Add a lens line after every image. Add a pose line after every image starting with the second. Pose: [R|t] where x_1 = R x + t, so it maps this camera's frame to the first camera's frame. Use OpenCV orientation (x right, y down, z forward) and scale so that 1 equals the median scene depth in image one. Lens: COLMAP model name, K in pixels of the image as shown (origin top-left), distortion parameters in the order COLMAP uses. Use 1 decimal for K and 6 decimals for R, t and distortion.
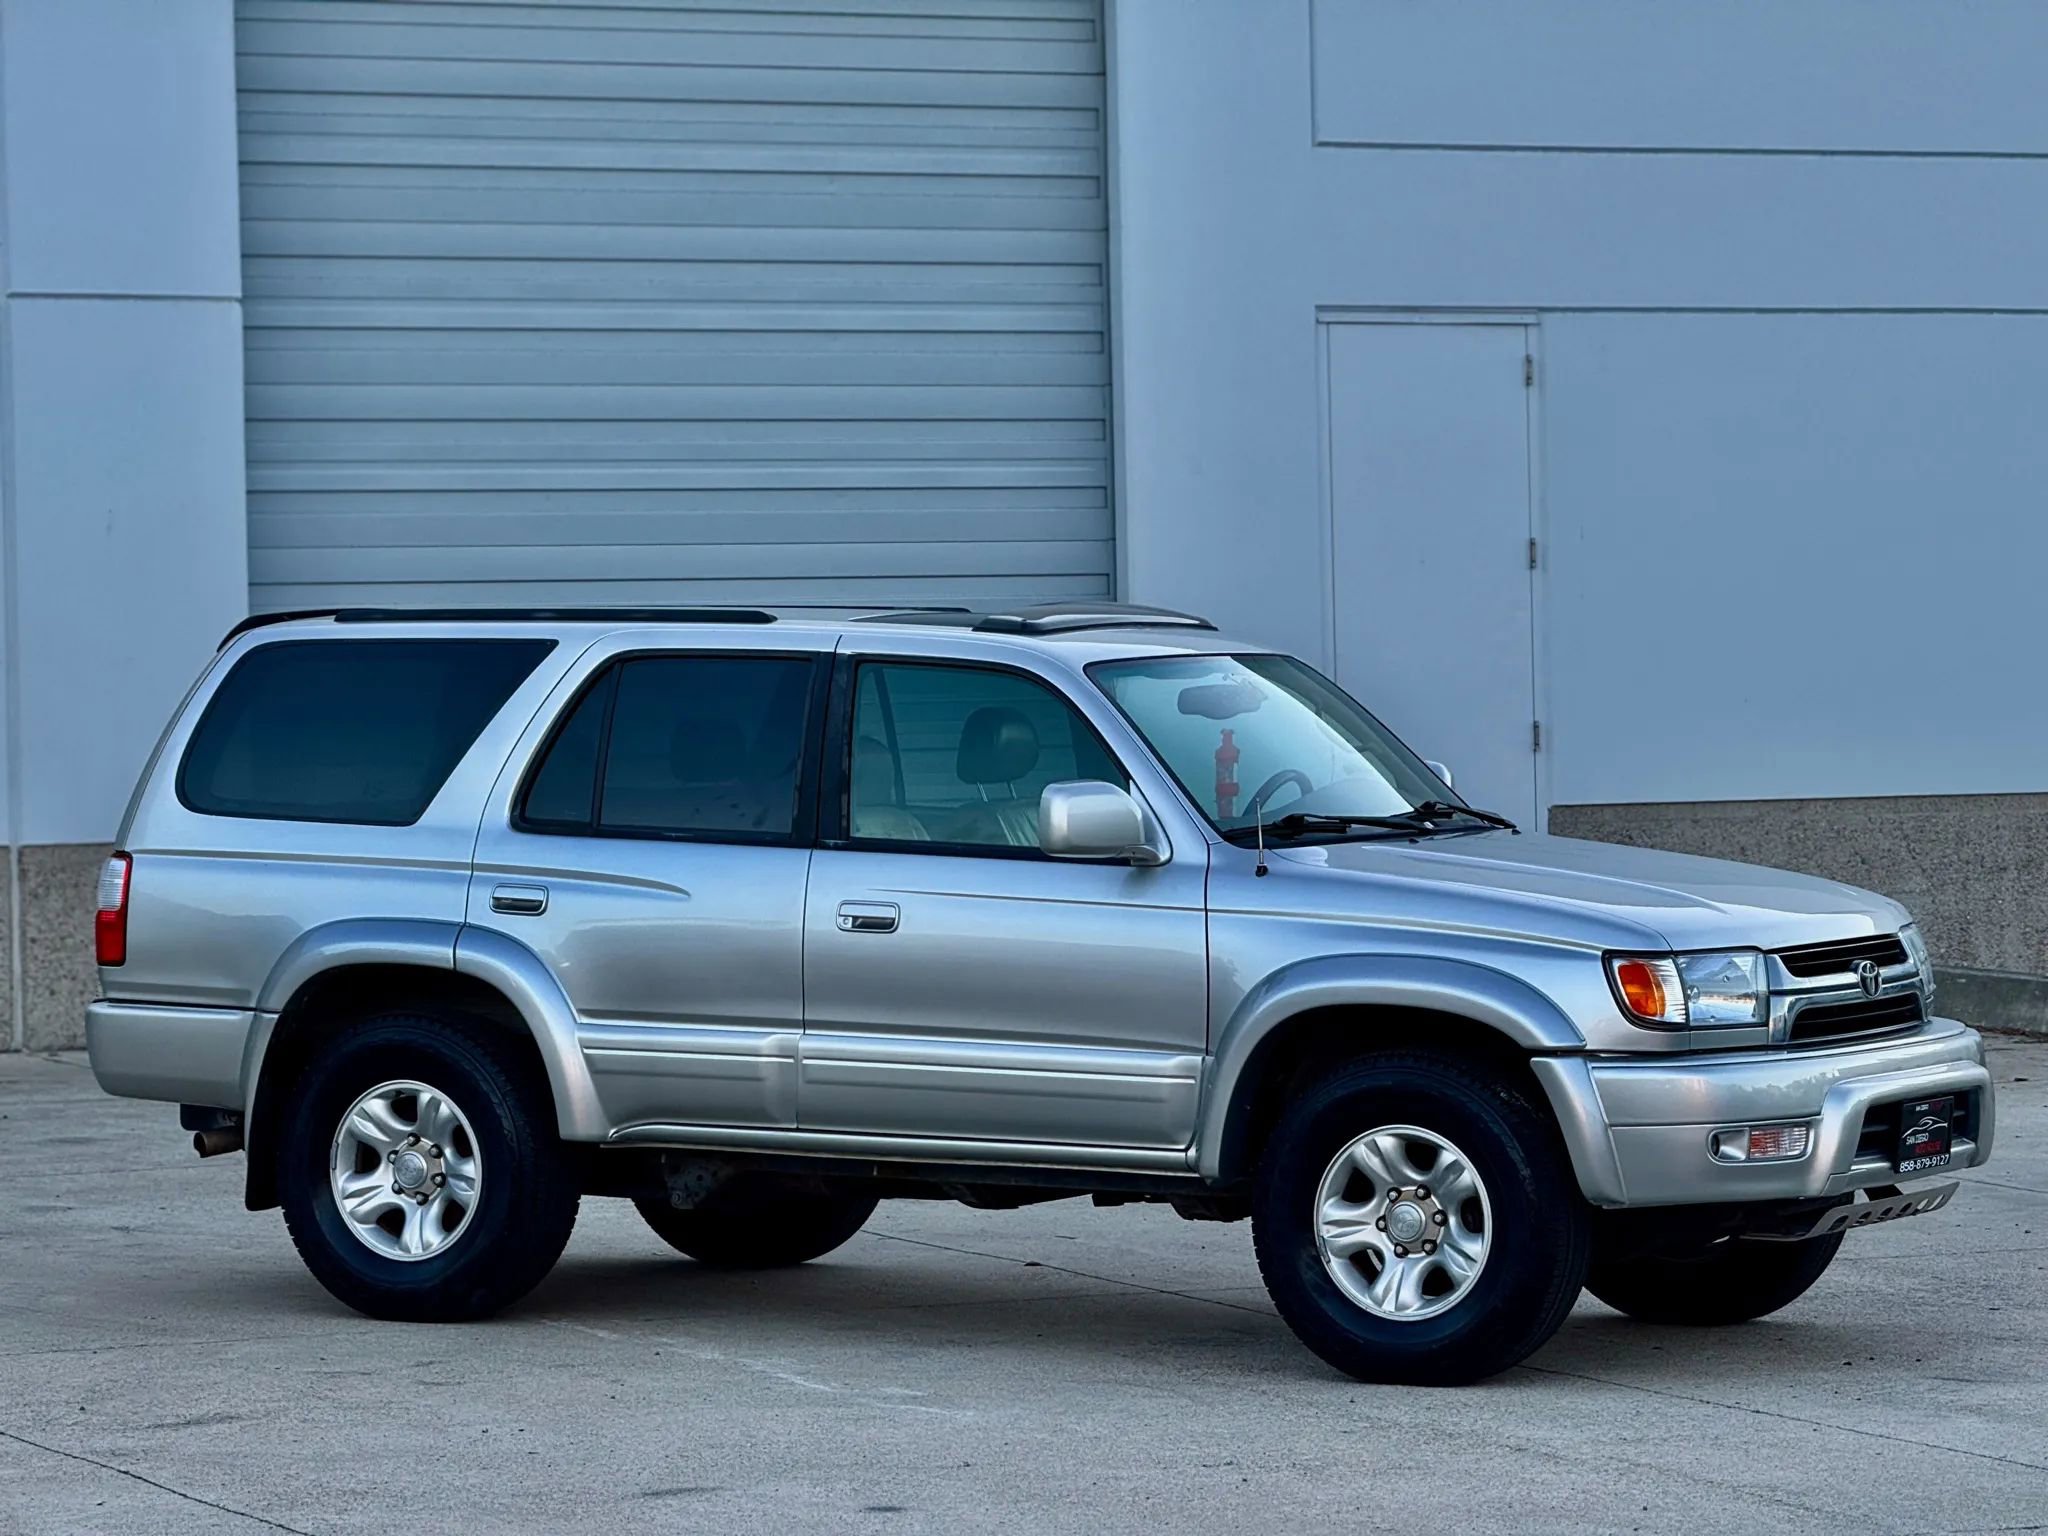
lens RADIAL K [[7267.9, 0, 1024.0], [0, 7267.9, 768.0], [0, 0, 1]] dist [0.233269, -0.304827]
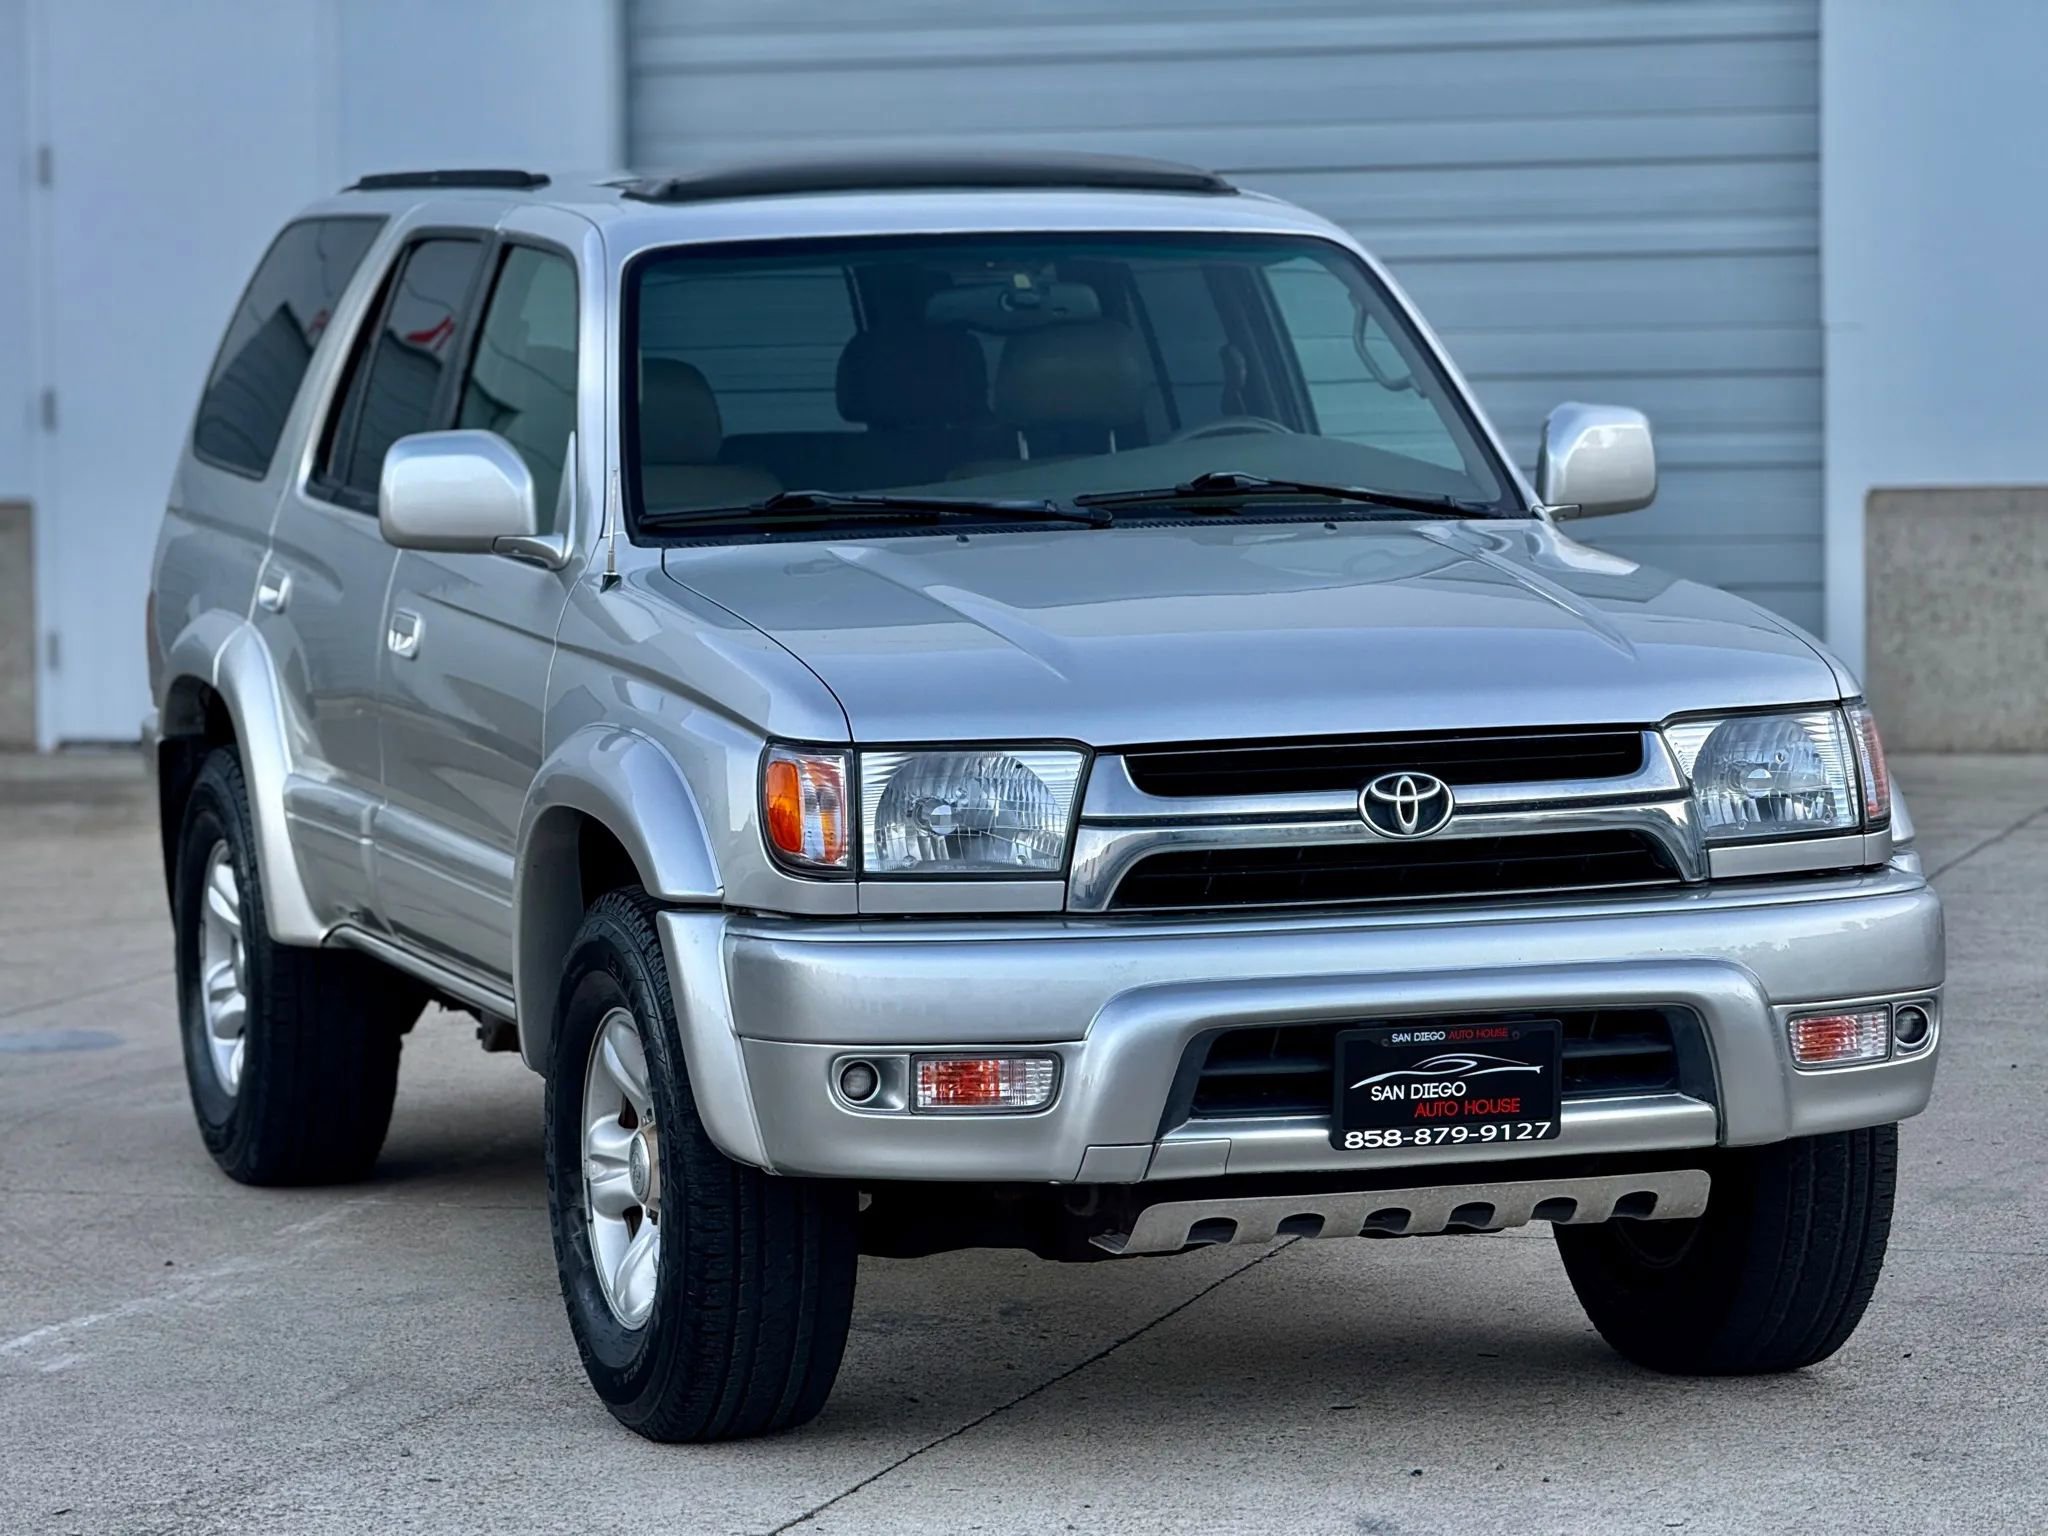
lens RADIAL K [[7267.9, 0, 1024.0], [0, 7267.9, 768.0], [0, 0, 1]] dist [0.233269, -0.304827]
pose [[0.729934, 0.046206, -0.681955, 0.466282], [-0.007520, 0.998195, 0.059584, -0.007103], [0.683477, -0.038364, 0.728964, 0.552041]]
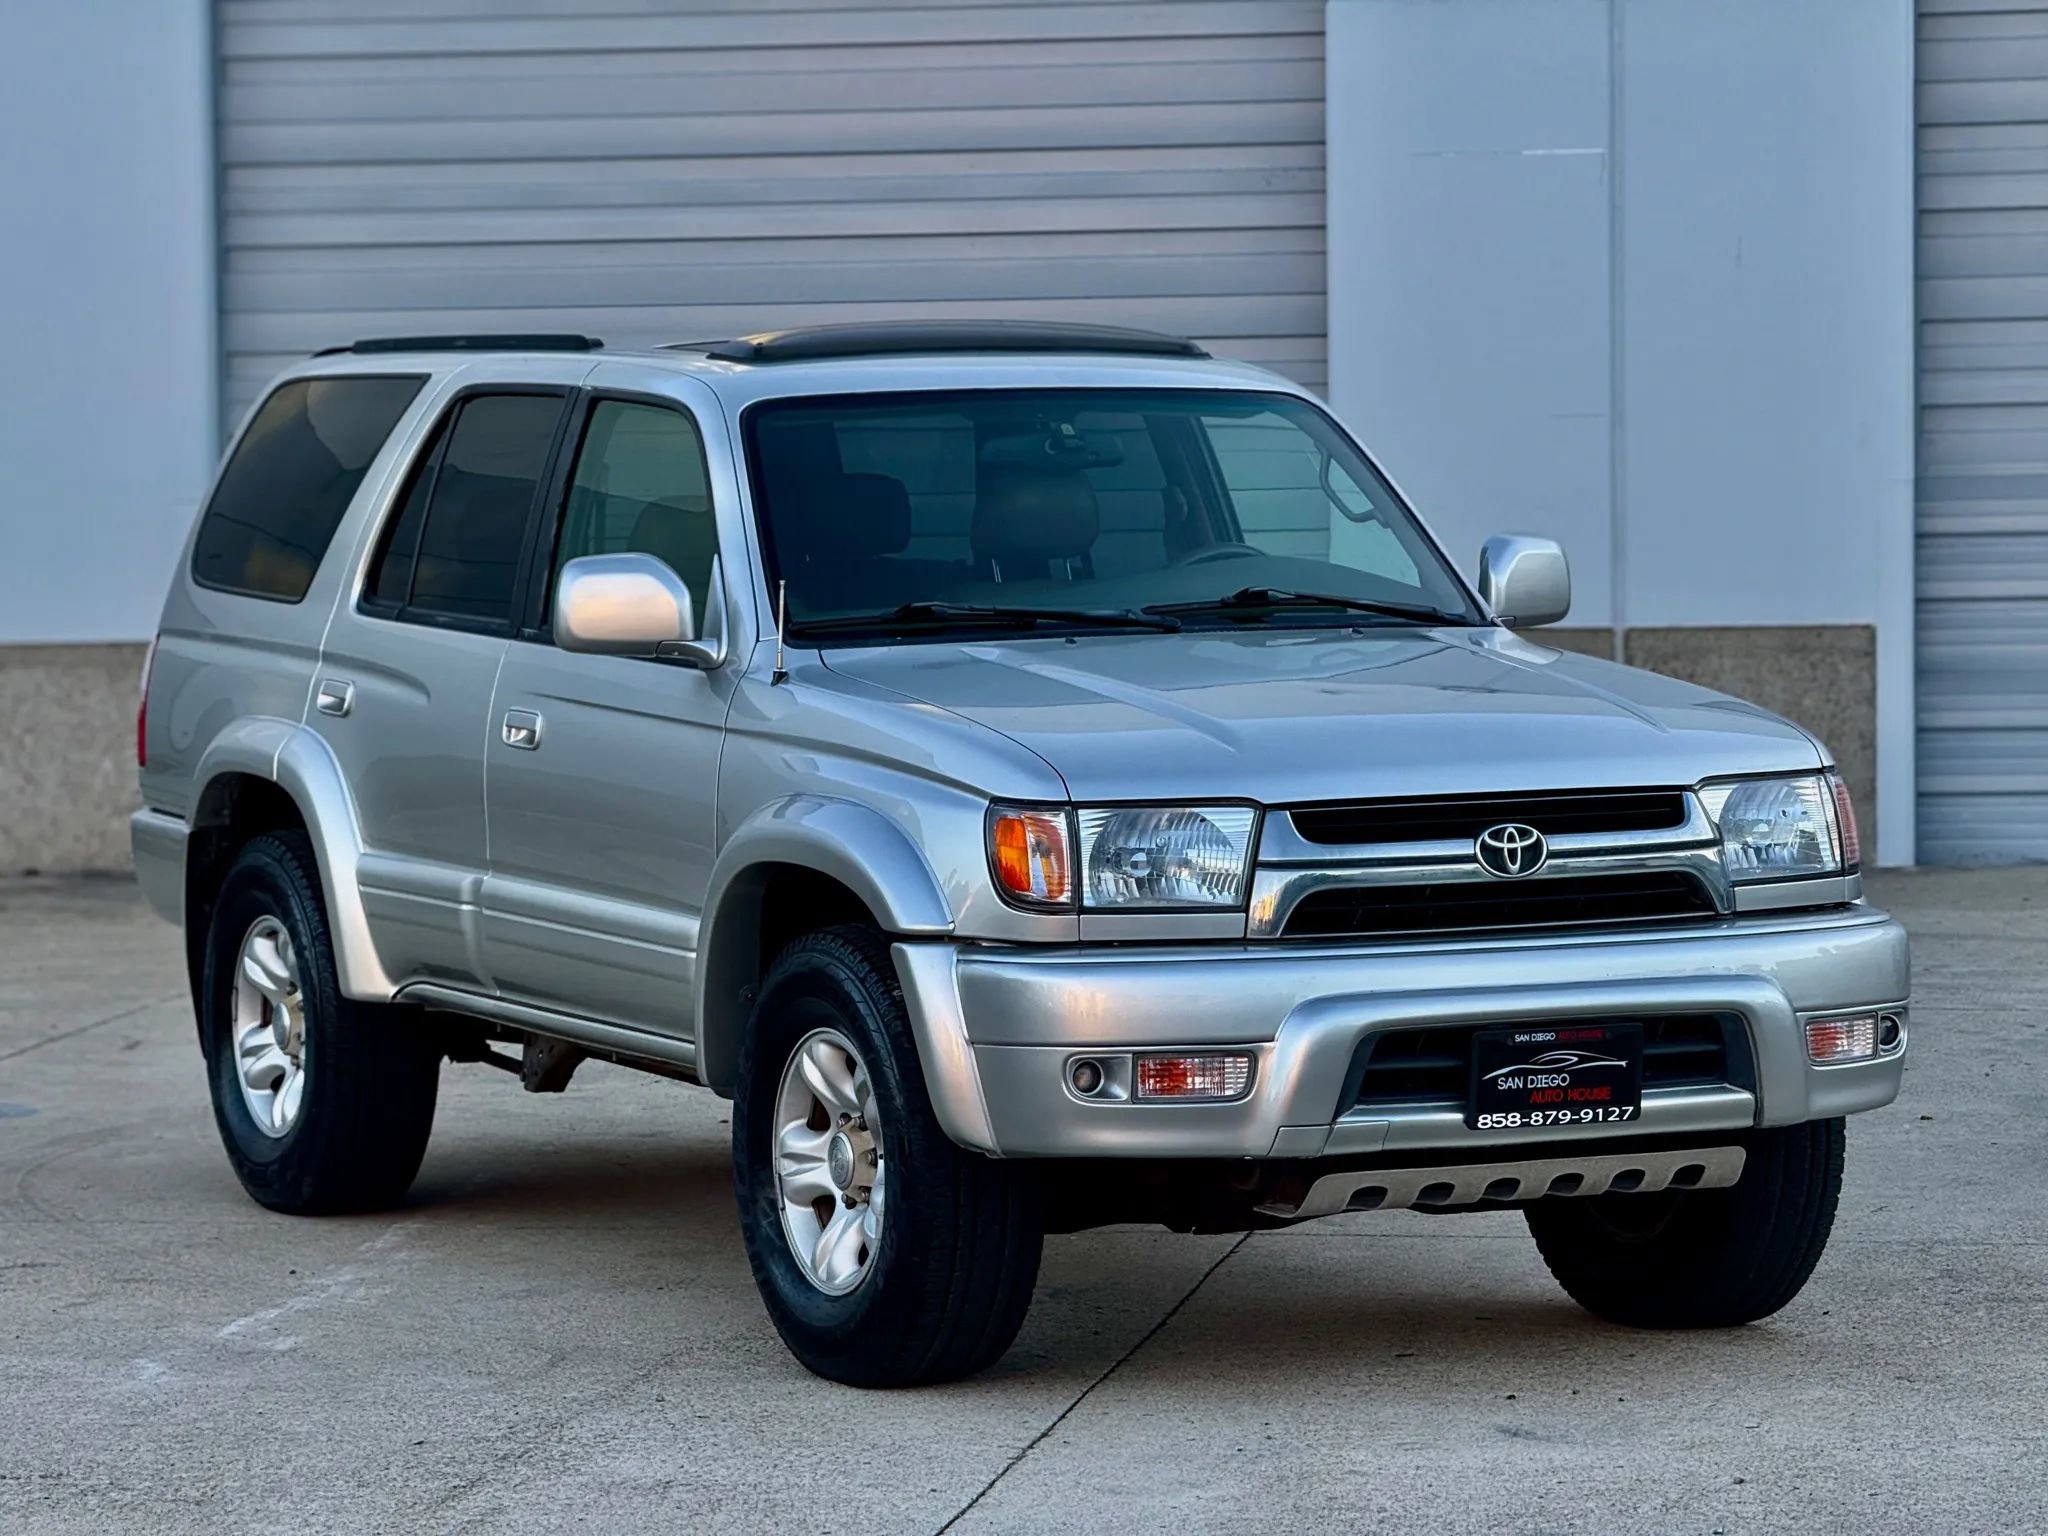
lens RADIAL K [[7267.9, 0, 1024.0], [0, 7267.9, 768.0], [0, 0, 1]] dist [0.233269, -0.304827]
pose [[0.817471, 0.026519, -0.575359, 0.464691], [-0.008801, 0.999398, 0.033558, -0.001774], [0.575902, -0.022369, 0.817212, 0.393552]]
